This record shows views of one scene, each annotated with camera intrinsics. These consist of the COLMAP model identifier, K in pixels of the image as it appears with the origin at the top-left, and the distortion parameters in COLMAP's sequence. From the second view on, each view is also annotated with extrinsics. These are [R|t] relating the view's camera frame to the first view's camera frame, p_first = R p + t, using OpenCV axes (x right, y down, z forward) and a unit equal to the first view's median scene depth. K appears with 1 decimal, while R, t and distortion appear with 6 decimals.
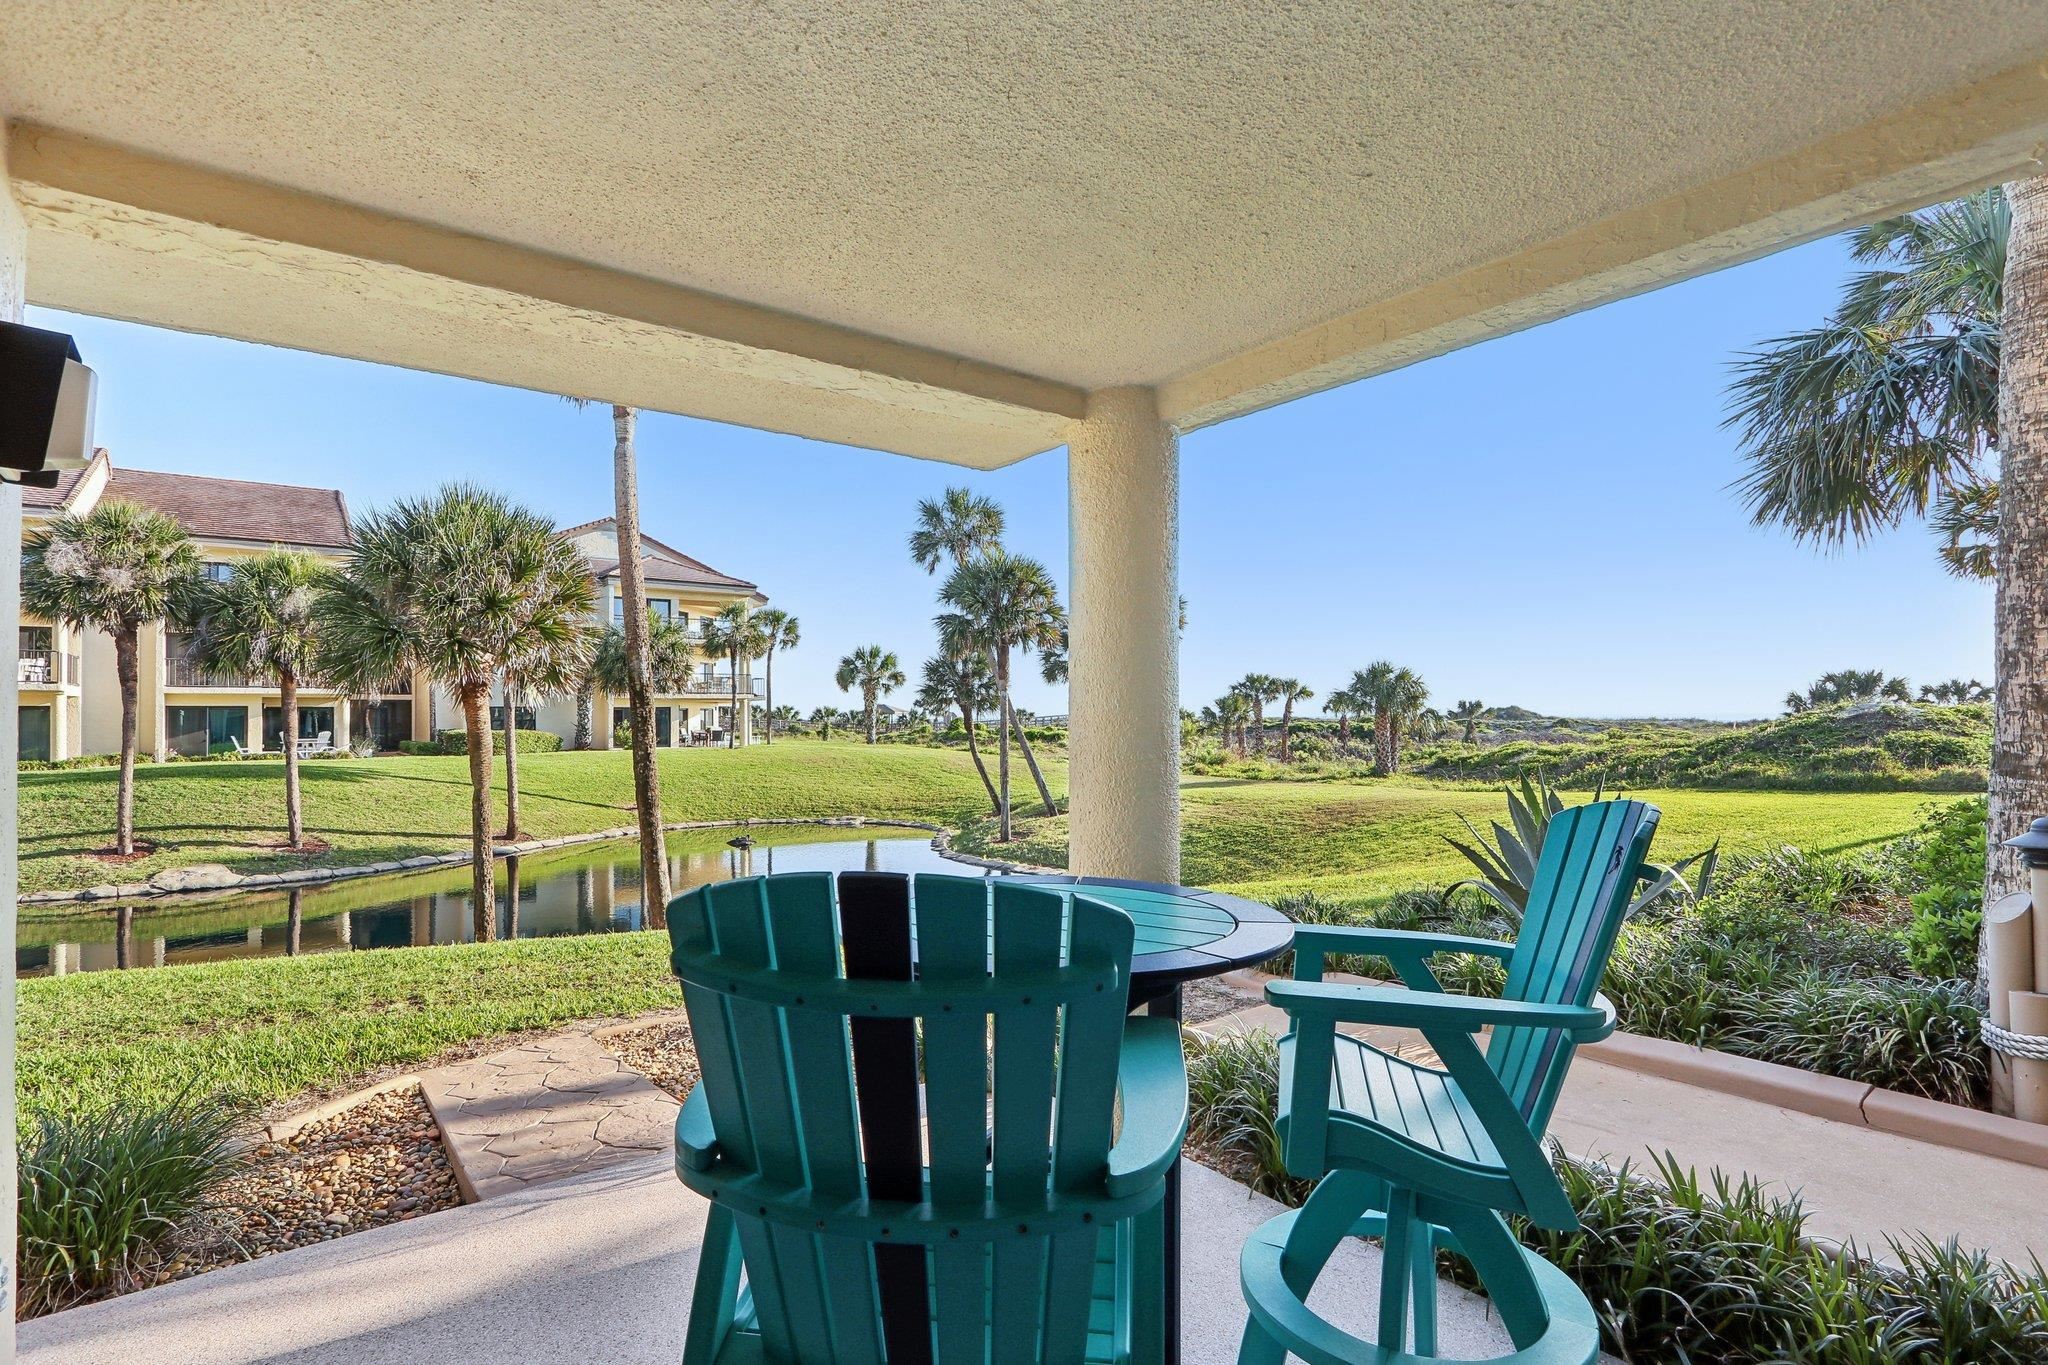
lens RADIAL K [[980.3, 0, 995.3], [0, 980.3, 697.8], [0, 0, 1]] dist [-0.015211, 0.000079]
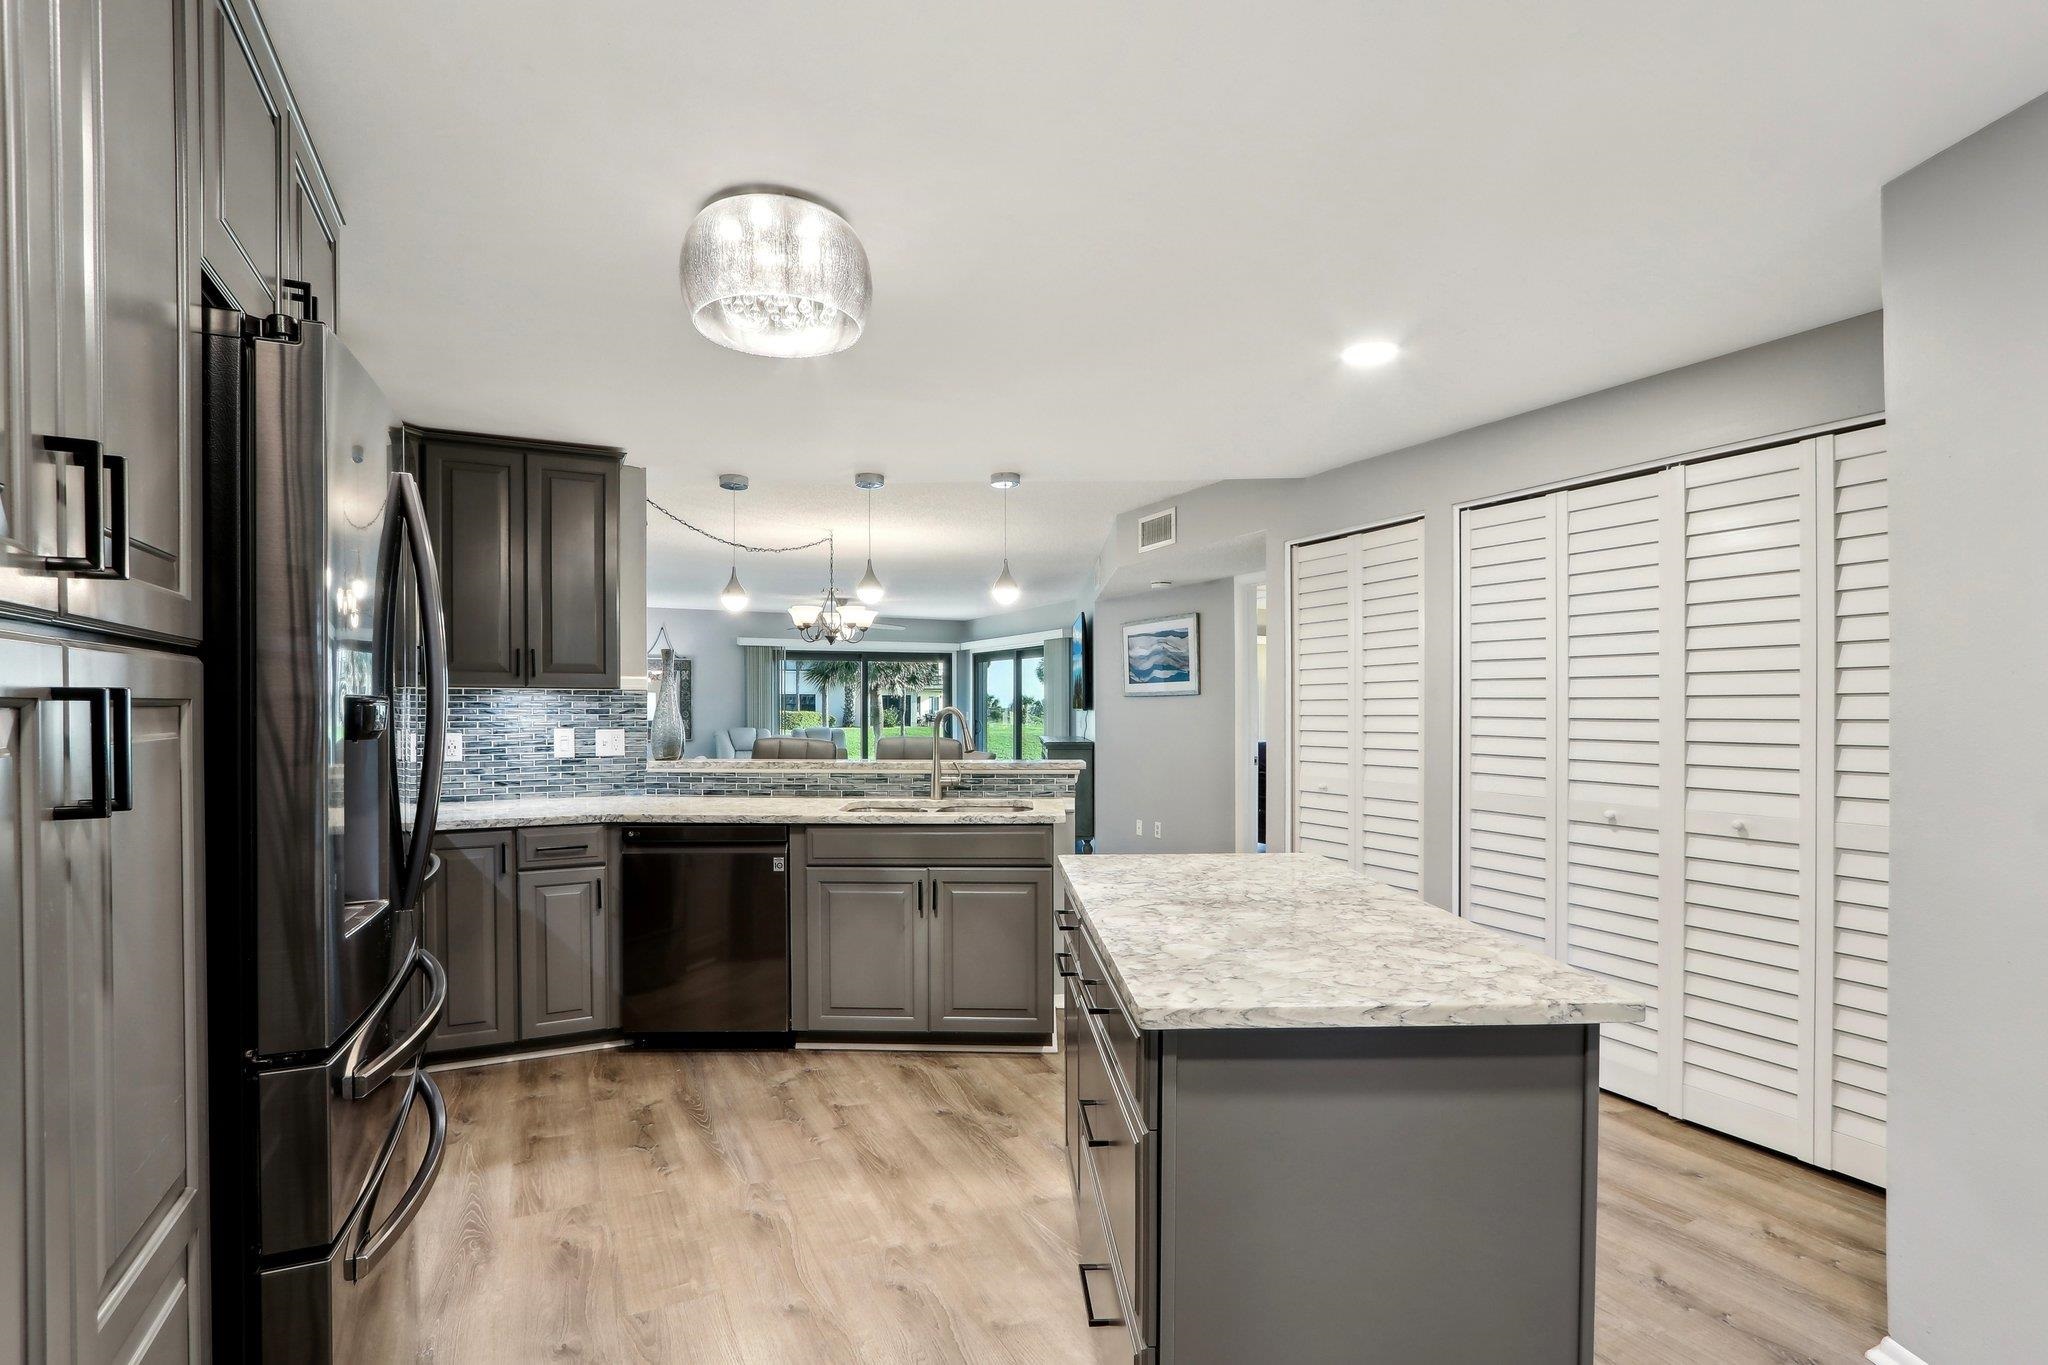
lens RADIAL K [[959.7, 0, 1000.1], [0, 959.7, 705.3], [0, 0, 1]] dist [-0.023639, 0.008158]
pose [[0.982143, 0.009241, -0.187908, 0.026790], [-0.005840, 0.999809, 0.018650, -0.002427], [0.188044, -0.017219, 0.982010, -0.295698]]
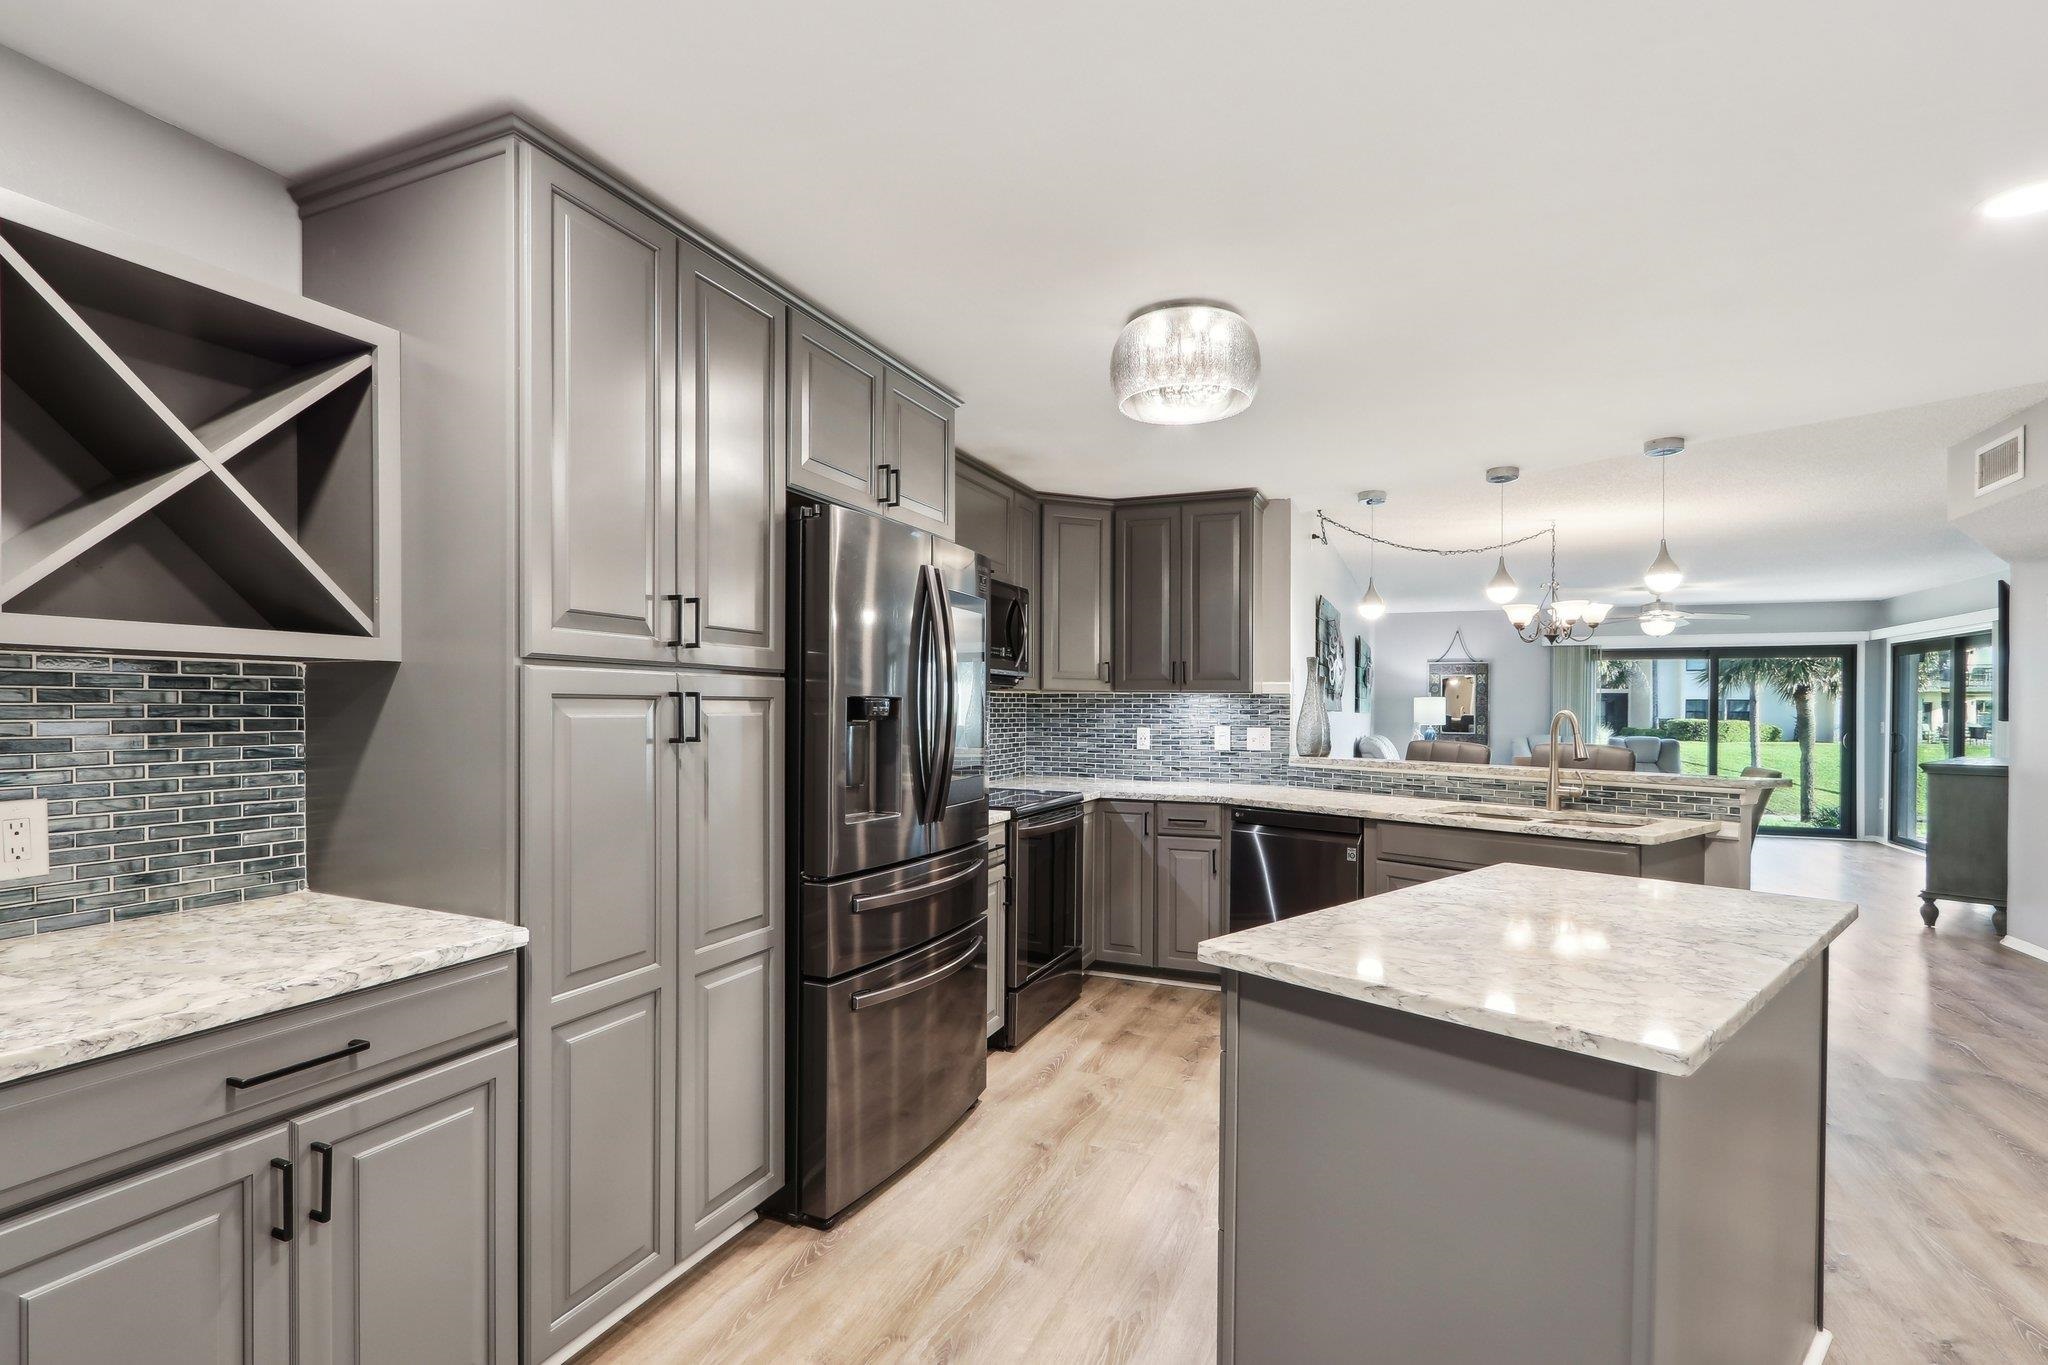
lens RADIAL K [[973.7, 0, 1004.1], [0, 973.7, 706.5], [0, 0, 1]] dist [-0.014976, -0.000455]
pose [[0.490615, 0.012183, -0.871291, 0.058922], [0.002695, 0.999876, 0.015498, -0.002300], [0.871372, -0.009952, 0.490522, -0.290139]]
